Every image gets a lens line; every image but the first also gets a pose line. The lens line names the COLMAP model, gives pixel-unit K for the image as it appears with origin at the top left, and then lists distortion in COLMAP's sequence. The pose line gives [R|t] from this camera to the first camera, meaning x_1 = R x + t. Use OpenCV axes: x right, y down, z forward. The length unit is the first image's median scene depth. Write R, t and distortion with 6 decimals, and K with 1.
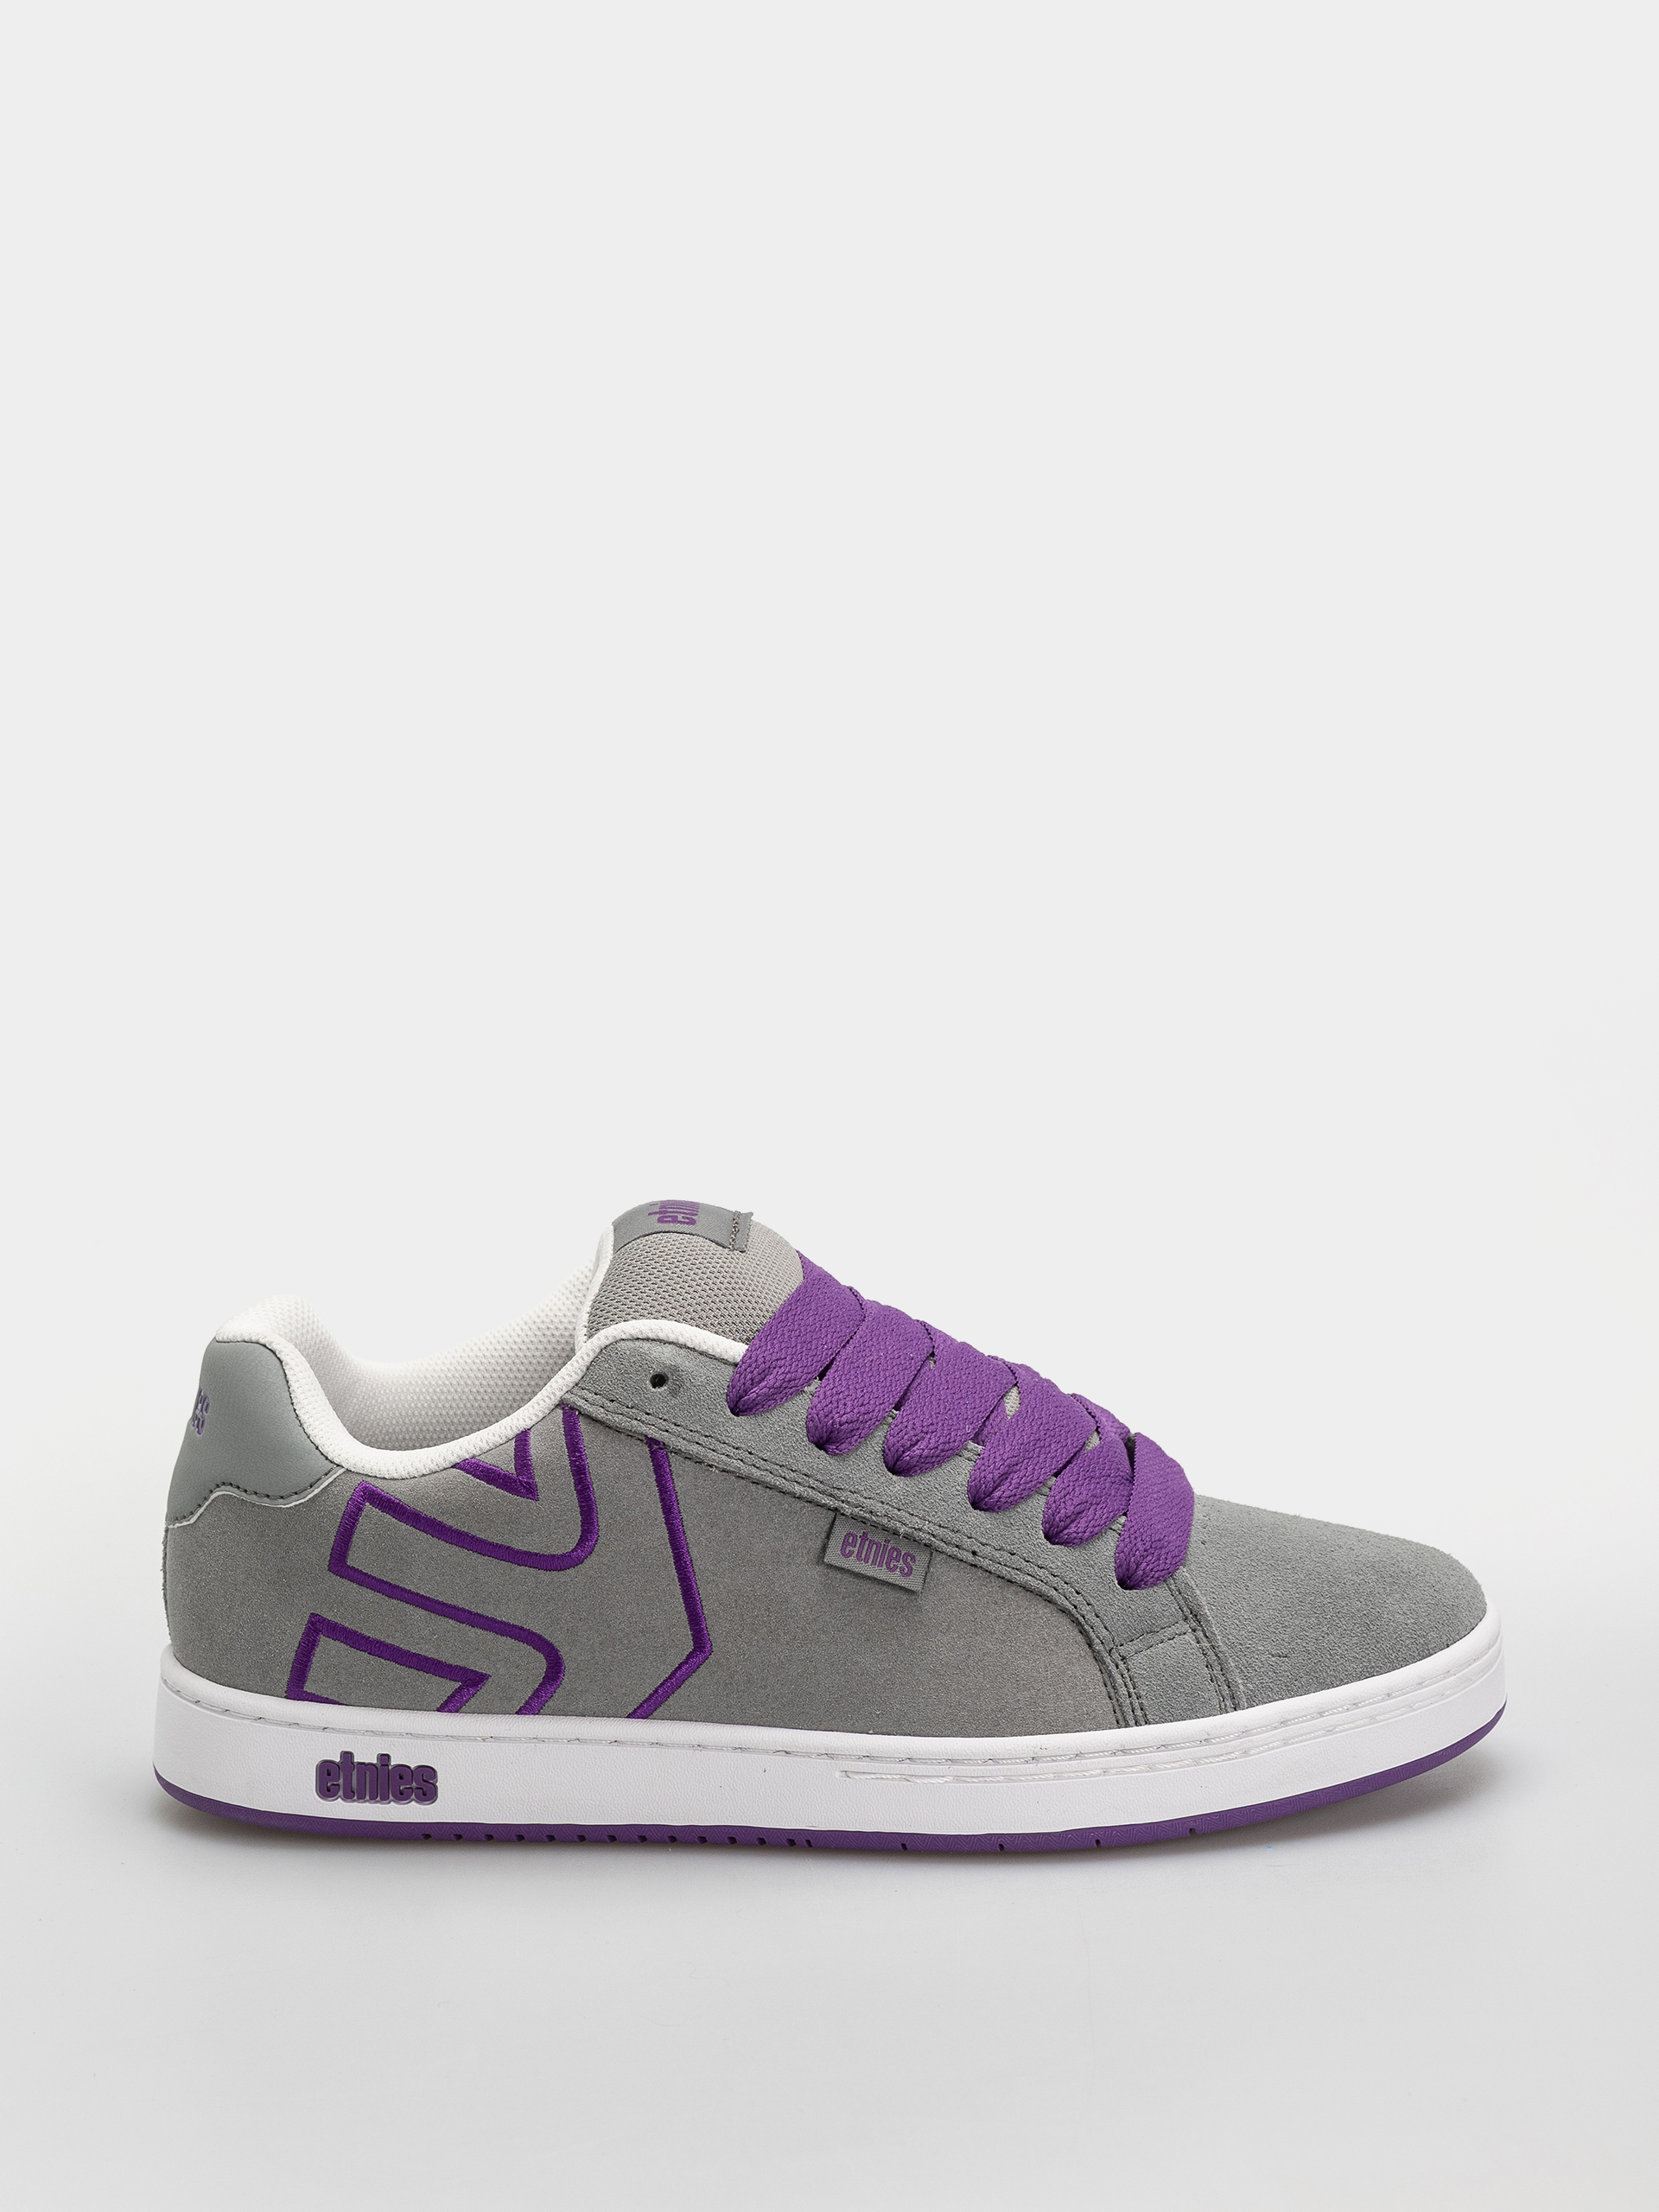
lens RADIAL K [[6870.4, 0, 829.5], [0, 6870.4, 1106.0], [0, 0, 1]] dist [0.025143, 0.768501]
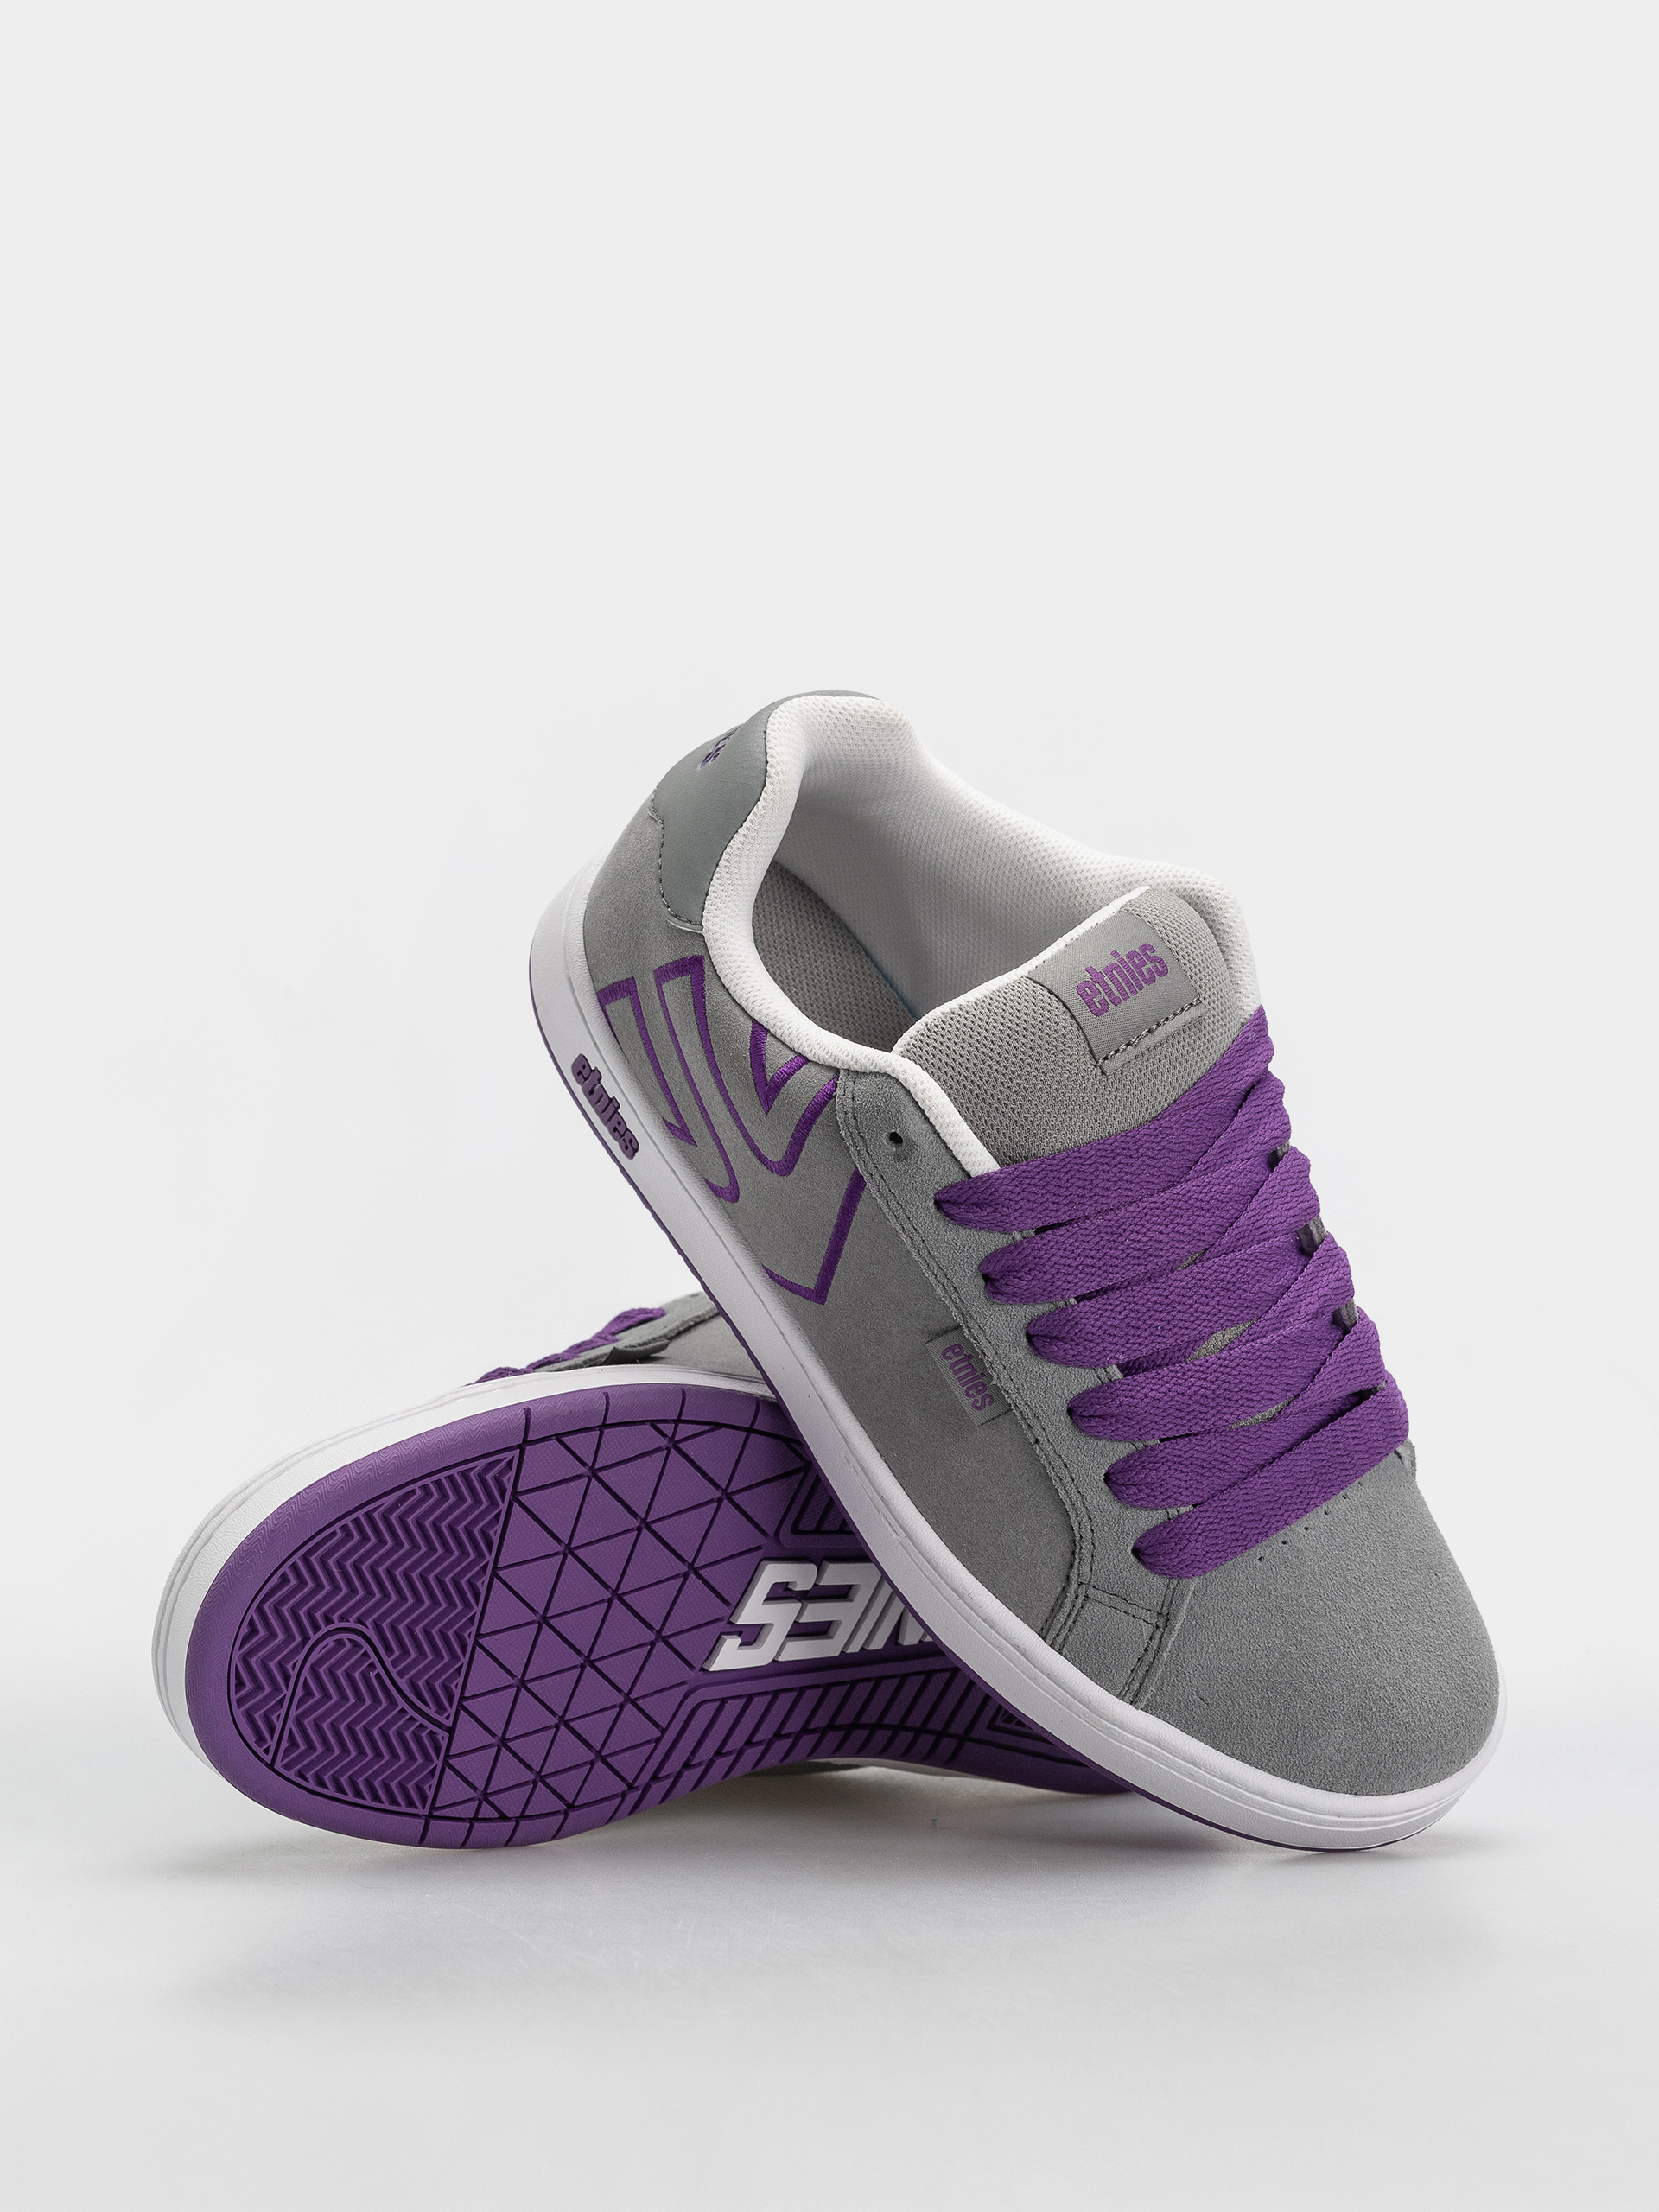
lens RADIAL K [[6870.4, 0, 829.5], [0, 6870.4, 1106.0], [0, 0, 1]] dist [0.025143, 0.768501]
pose [[0.643956, 0.751047, -0.145772, 0.113753], [-0.498677, 0.556547, 0.664512, -0.634396], [0.580209, -0.355224, 0.732922, 0.240394]]
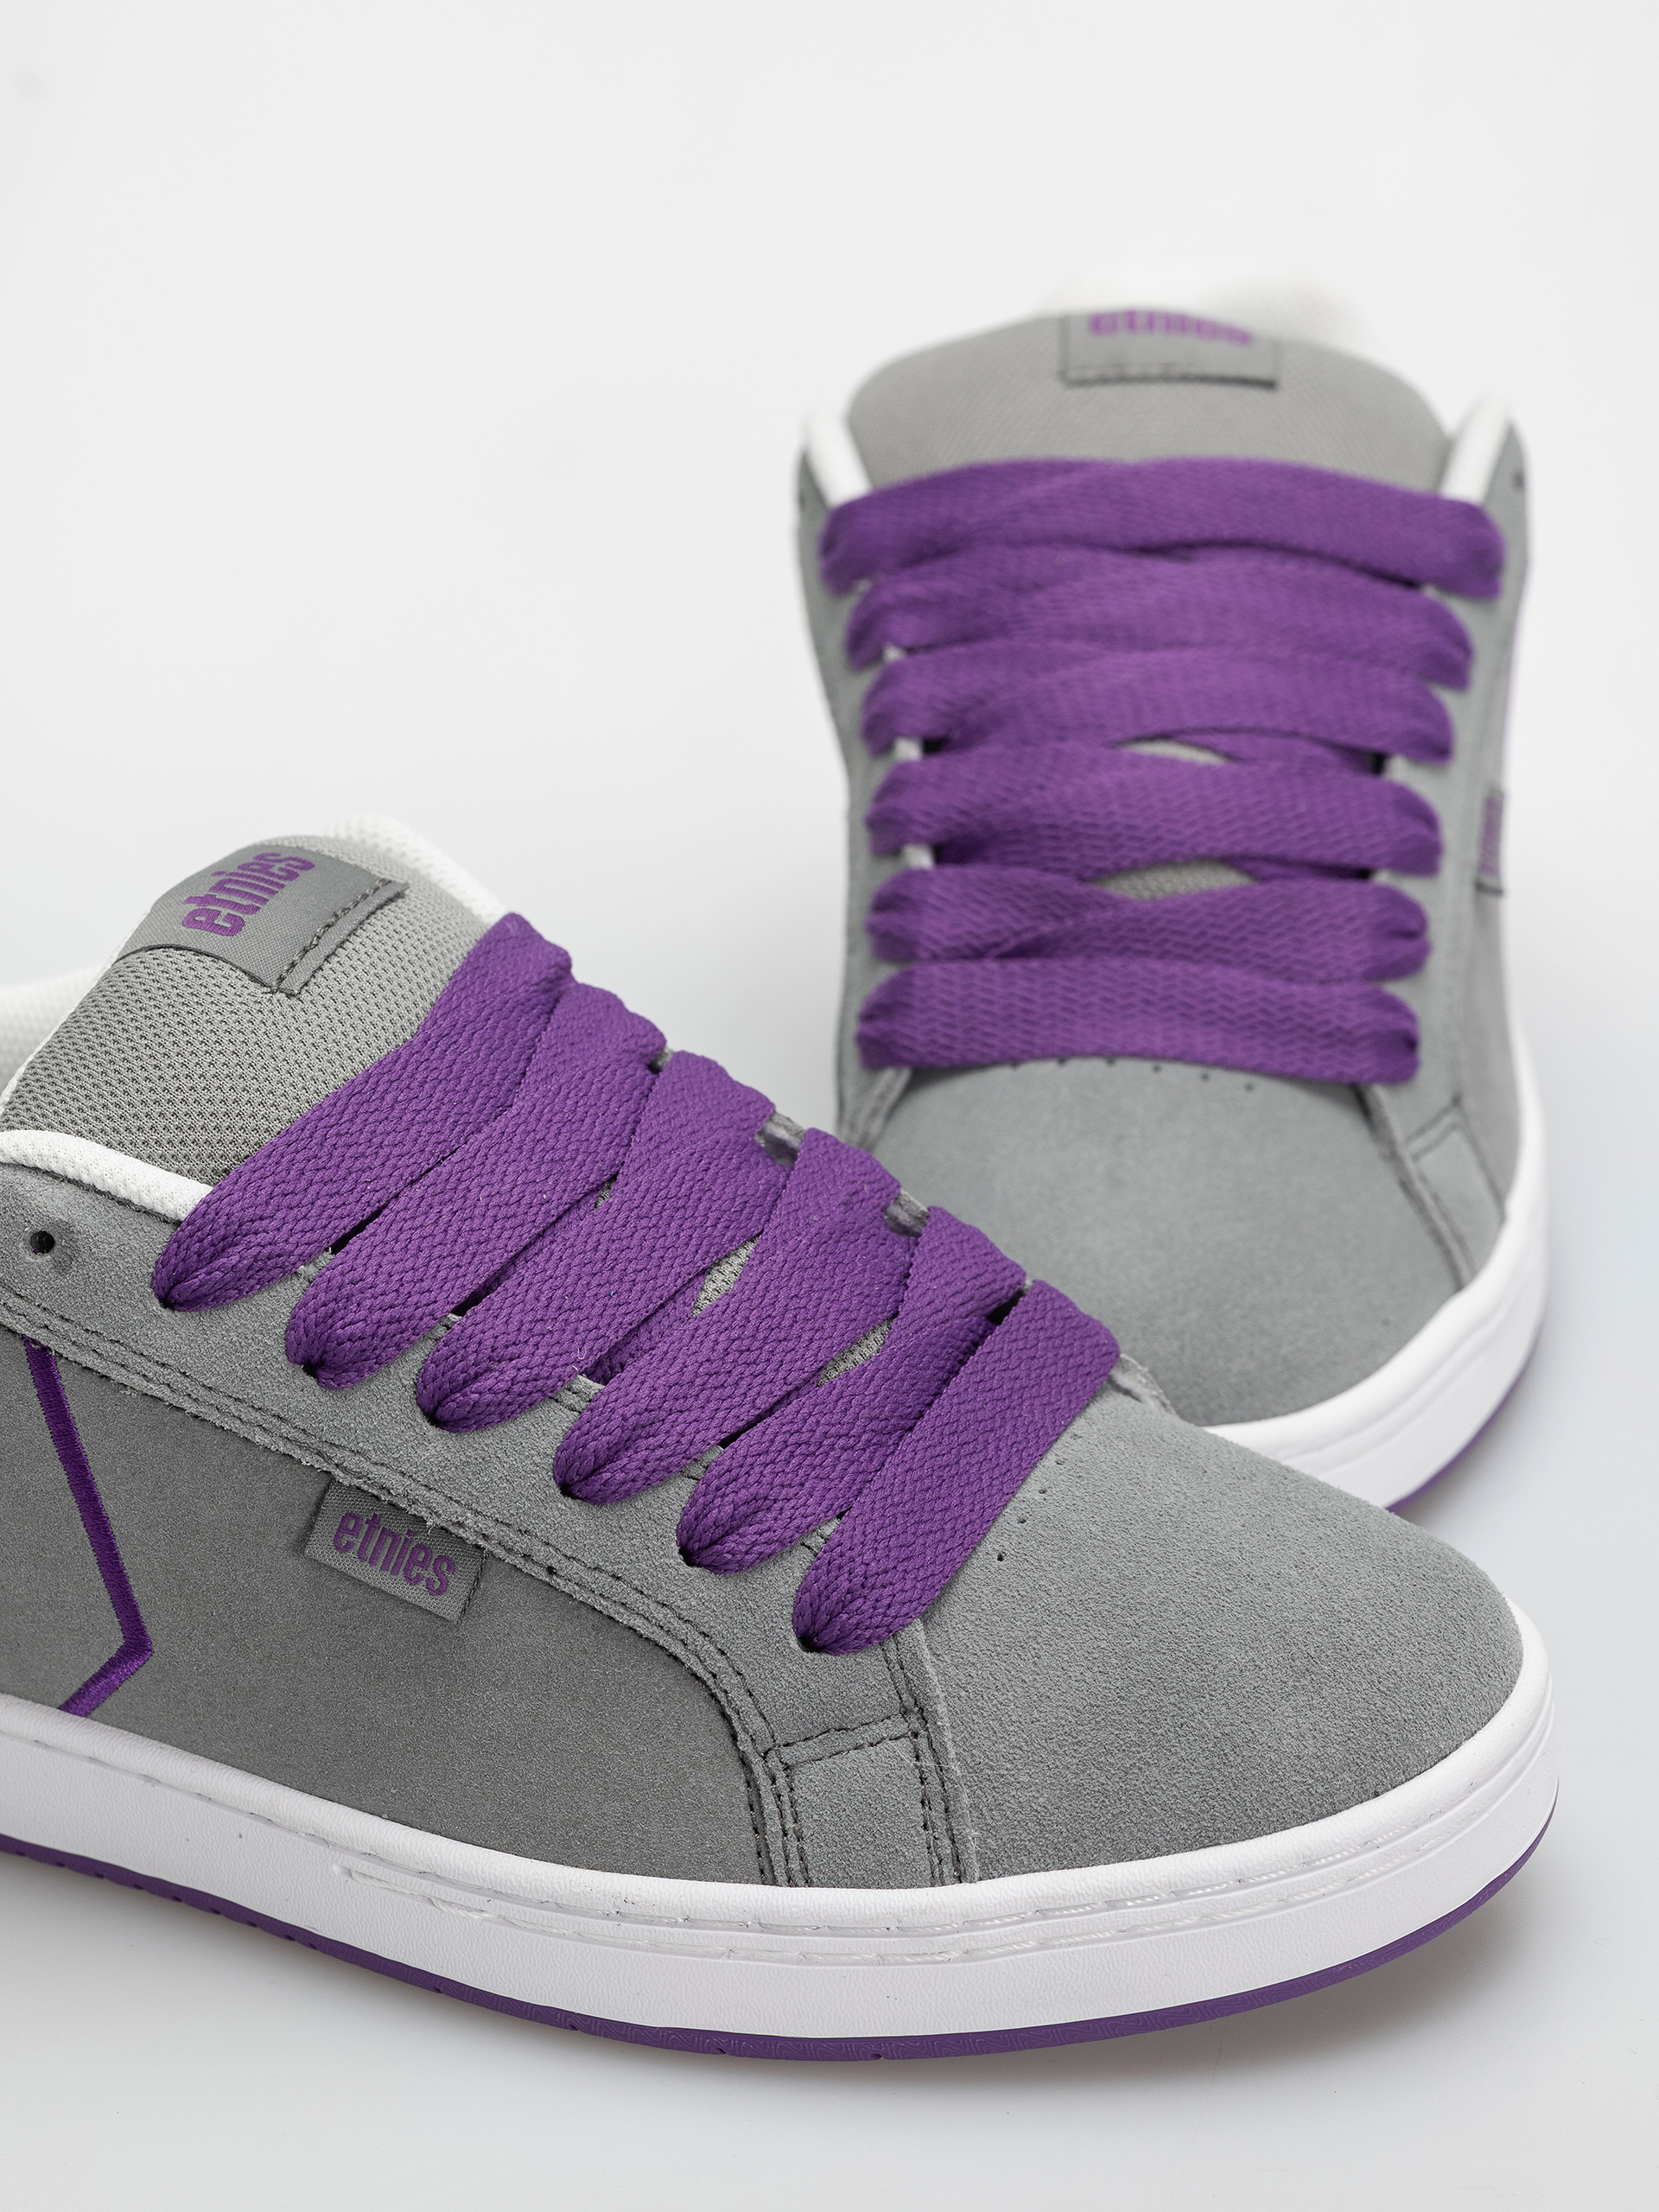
lens RADIAL K [[6870.4, 0, 829.5], [0, 6870.4, 1106.0], [0, 0, 1]] dist [0.025143, 0.768501]
pose [[0.935753, 0.143328, -0.322217, 0.231200], [-0.043418, 0.953556, 0.298070, -0.153545], [0.349973, -0.264930, 0.898516, 0.478556]]
